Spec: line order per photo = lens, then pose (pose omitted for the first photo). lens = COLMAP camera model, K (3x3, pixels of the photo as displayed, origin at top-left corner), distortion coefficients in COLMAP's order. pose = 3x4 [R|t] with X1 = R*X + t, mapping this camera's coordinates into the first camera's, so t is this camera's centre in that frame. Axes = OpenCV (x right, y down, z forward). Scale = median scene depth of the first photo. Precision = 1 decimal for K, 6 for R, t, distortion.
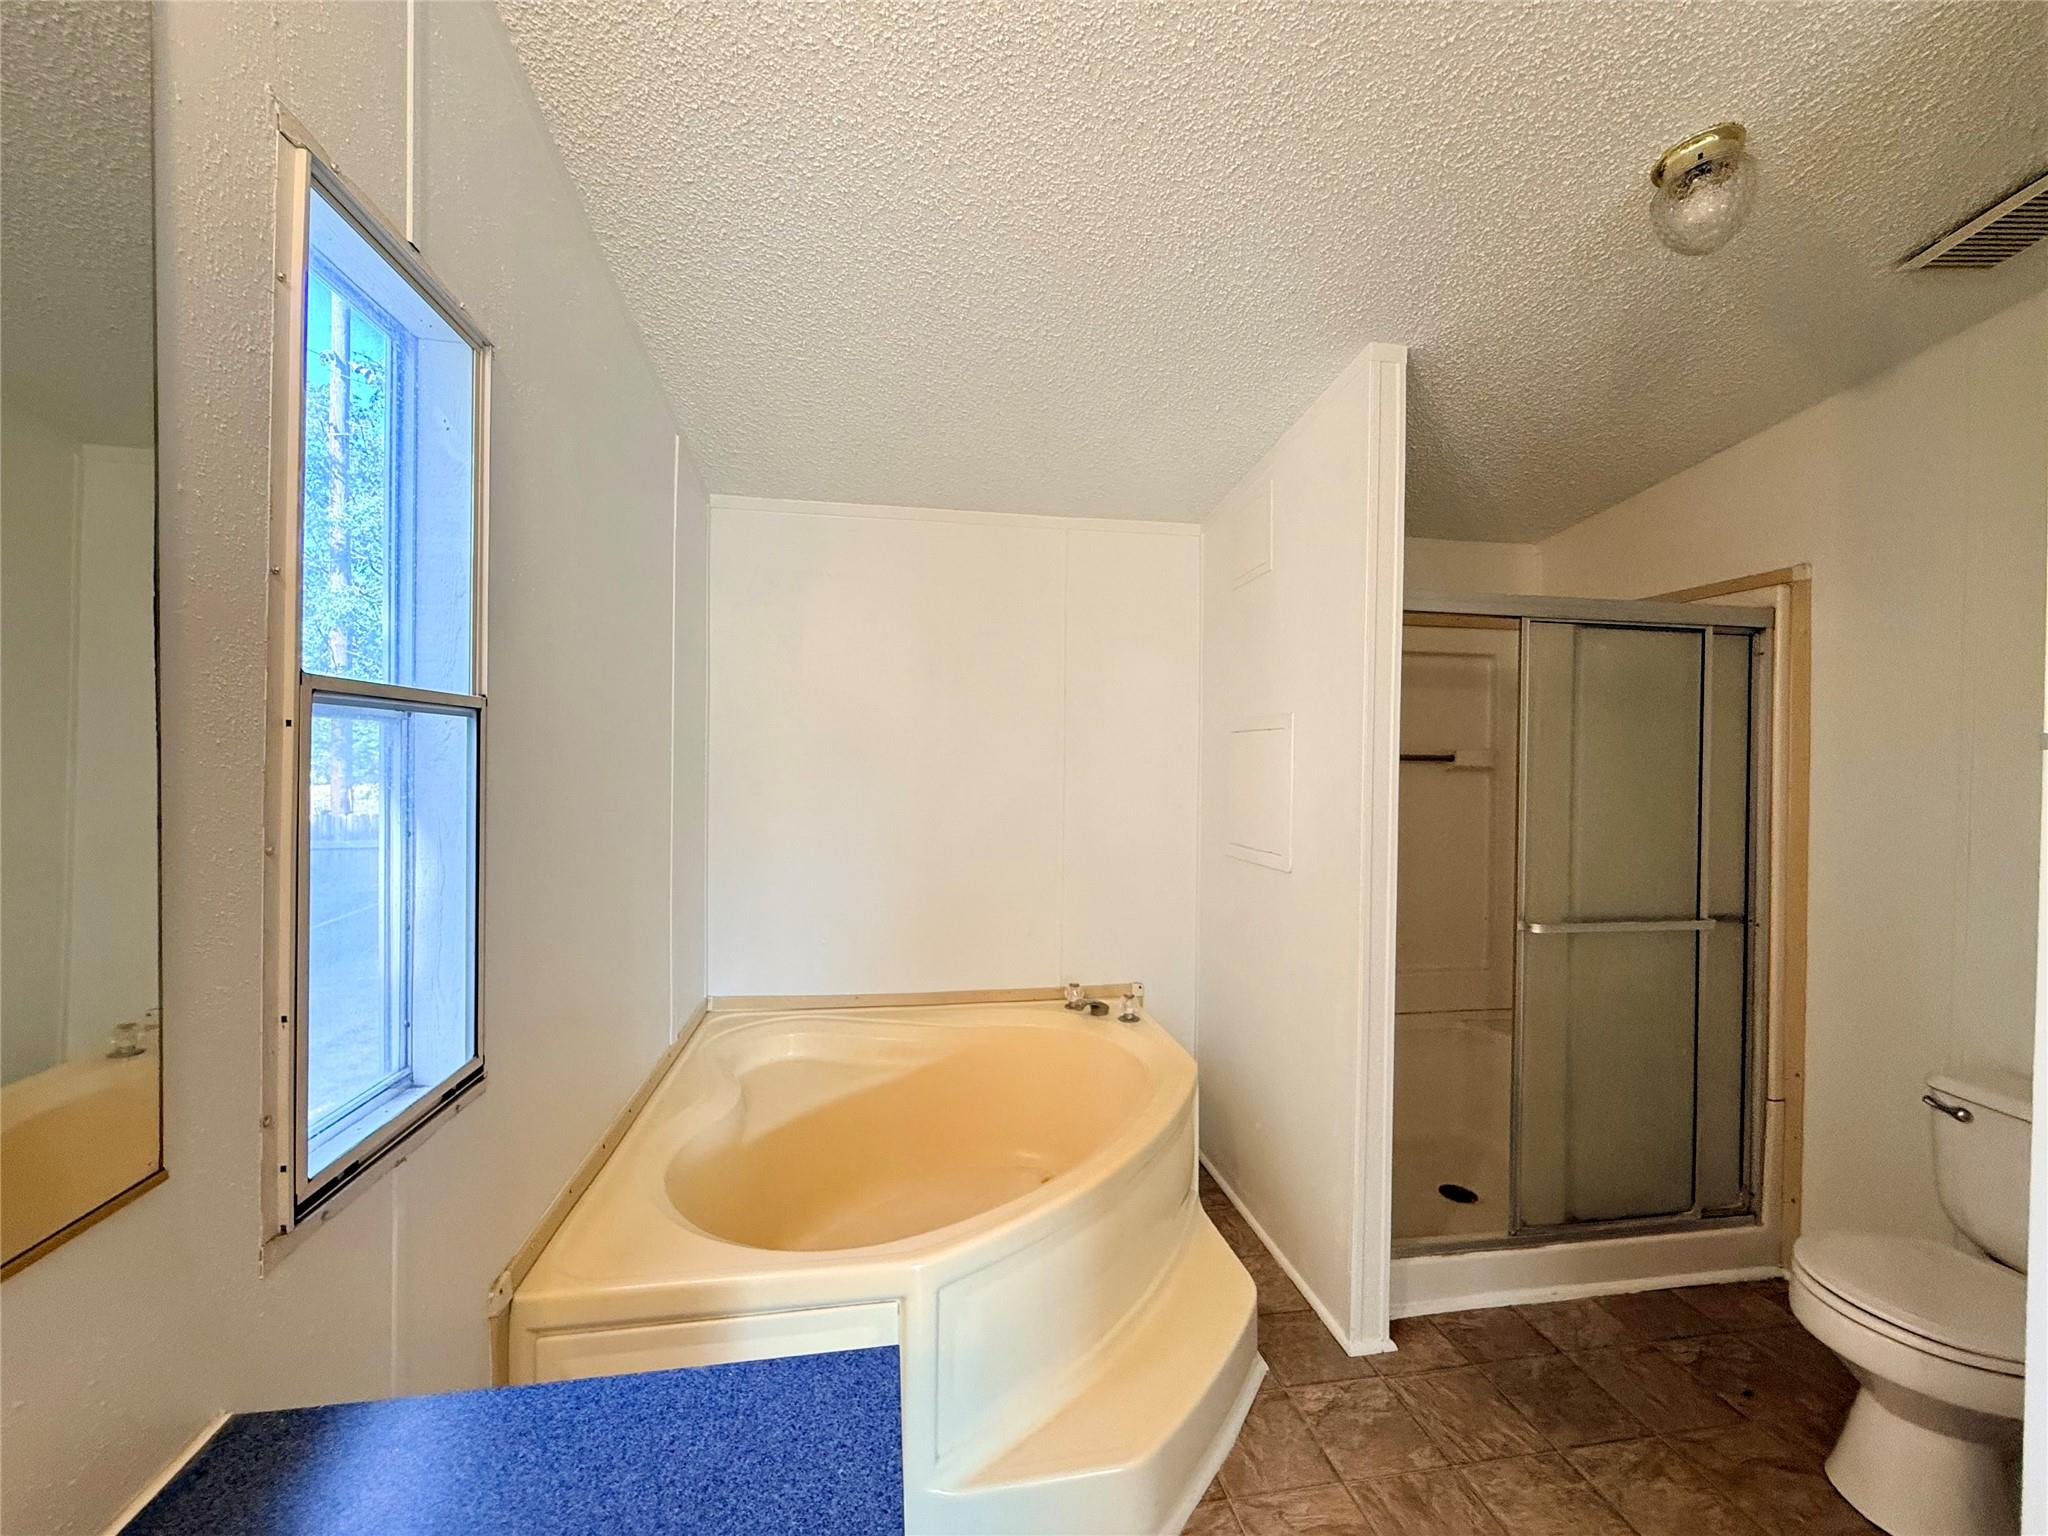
lens RADIAL K [[821.9, 0, 1024.0], [0, 821.9, 768.0], [0, 0, 1]] dist [-0.000290, 0.000095]
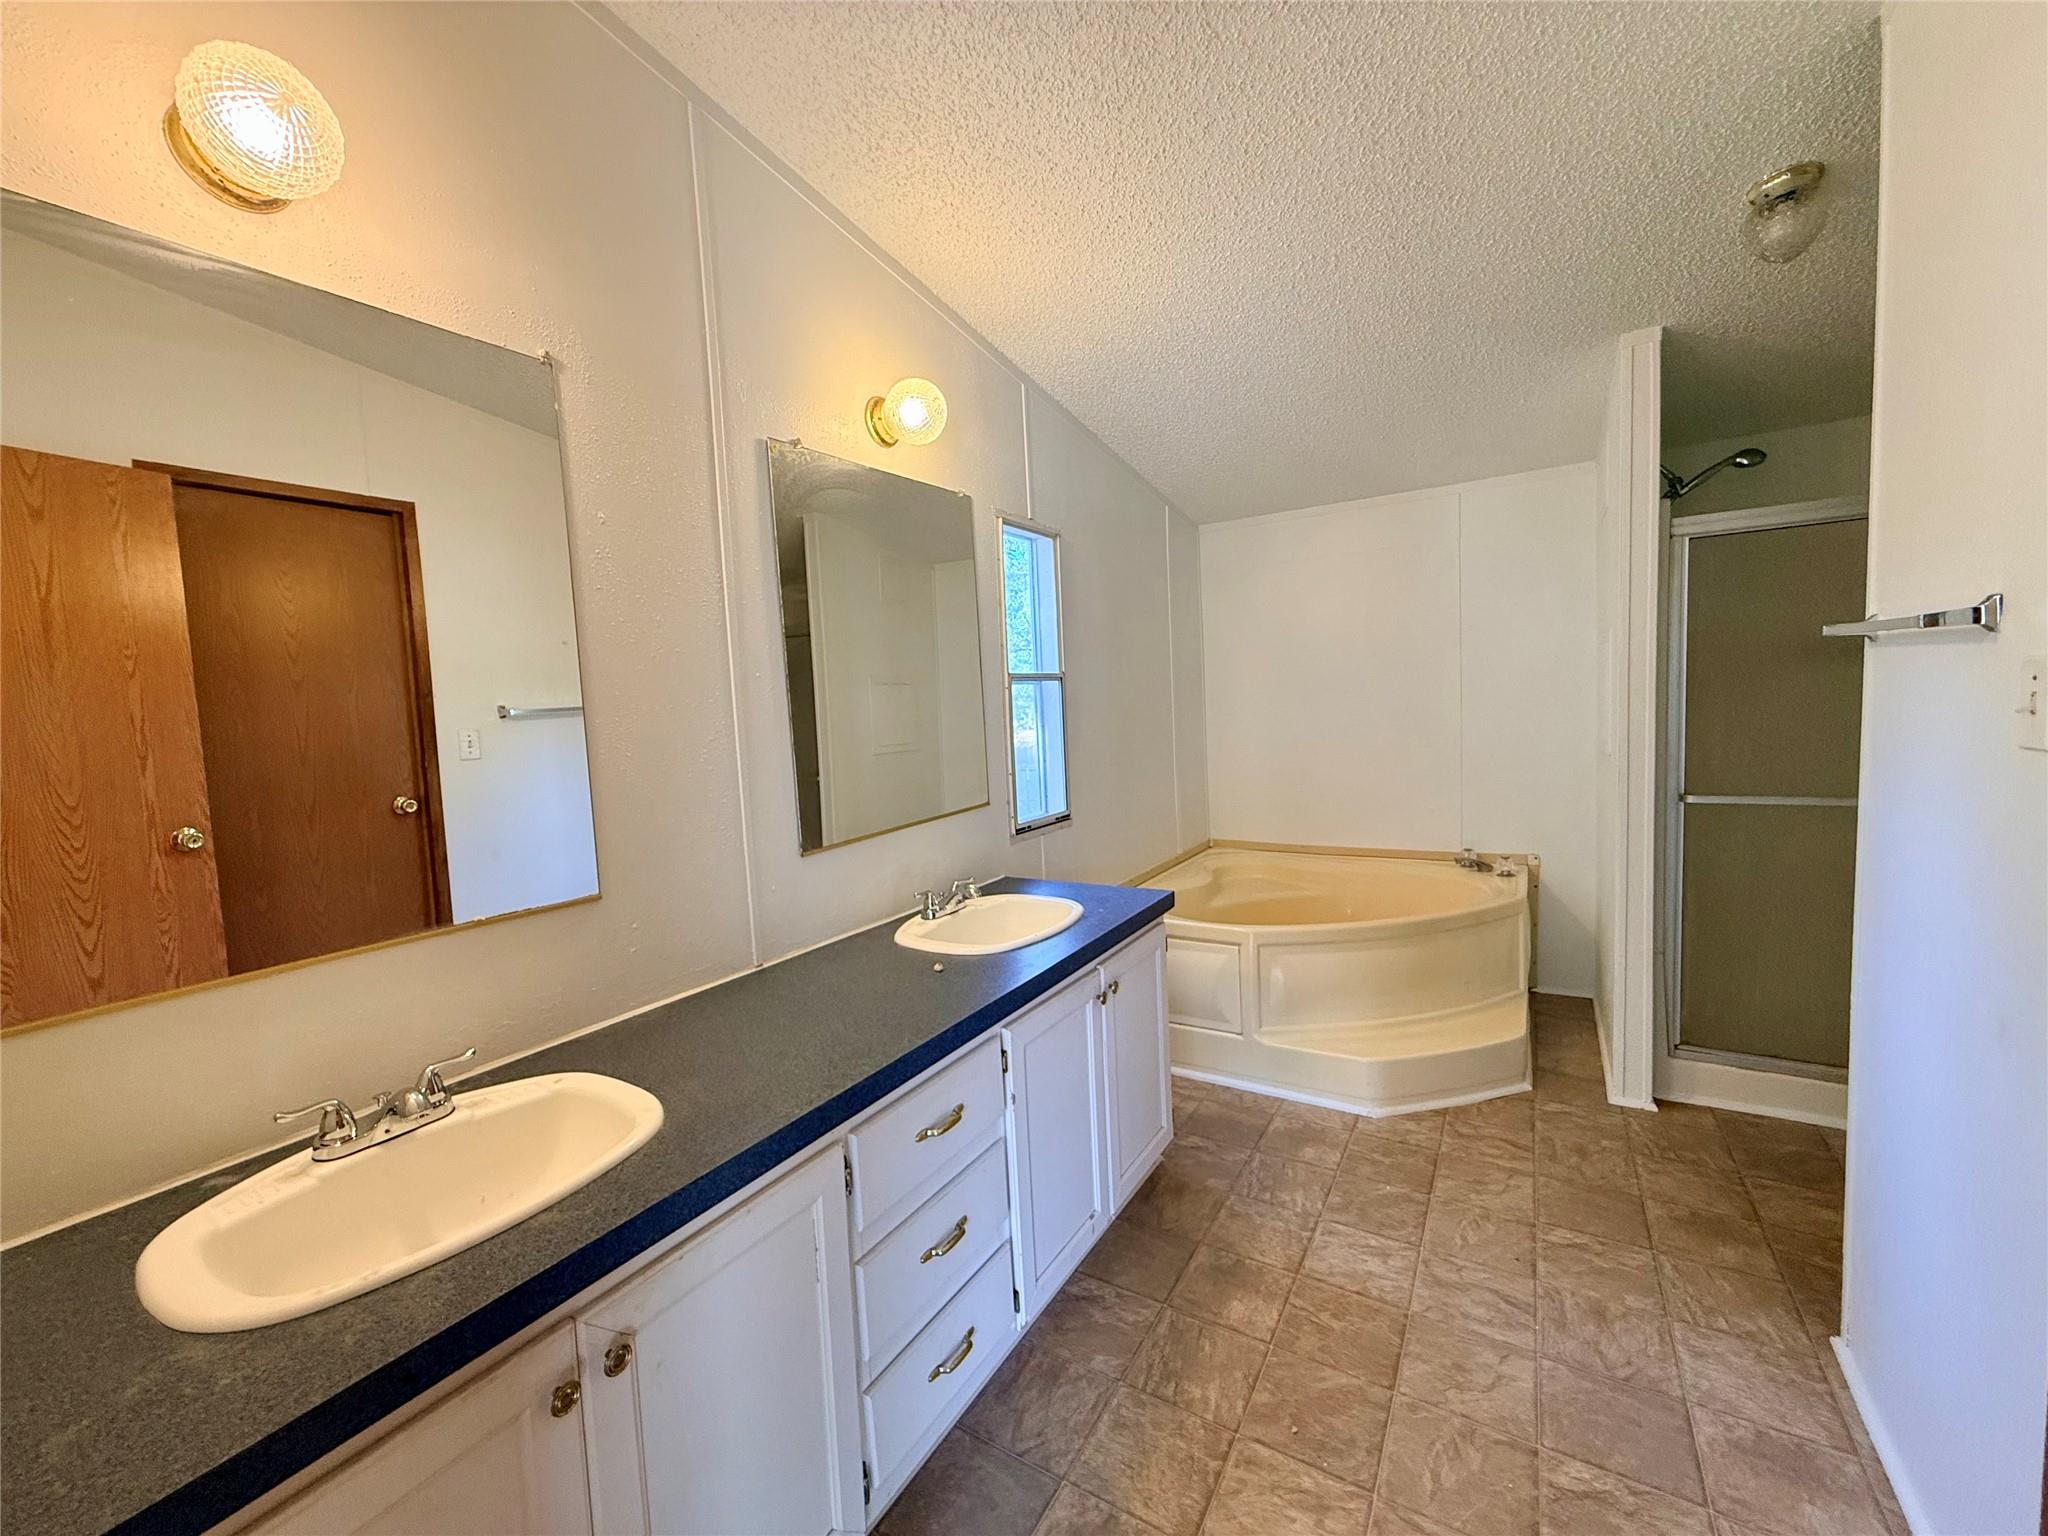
lens RADIAL K [[821.9, 0, 1024.0], [0, 821.9, 768.0], [0, 0, 1]] dist [-0.000290, 0.000095]
pose [[0.748744, 0.002815, -0.662853, 0.992353], [0.050184, 0.996880, 0.060920, 0.051248], [0.660957, -0.078878, 0.746267, -1.067580]]
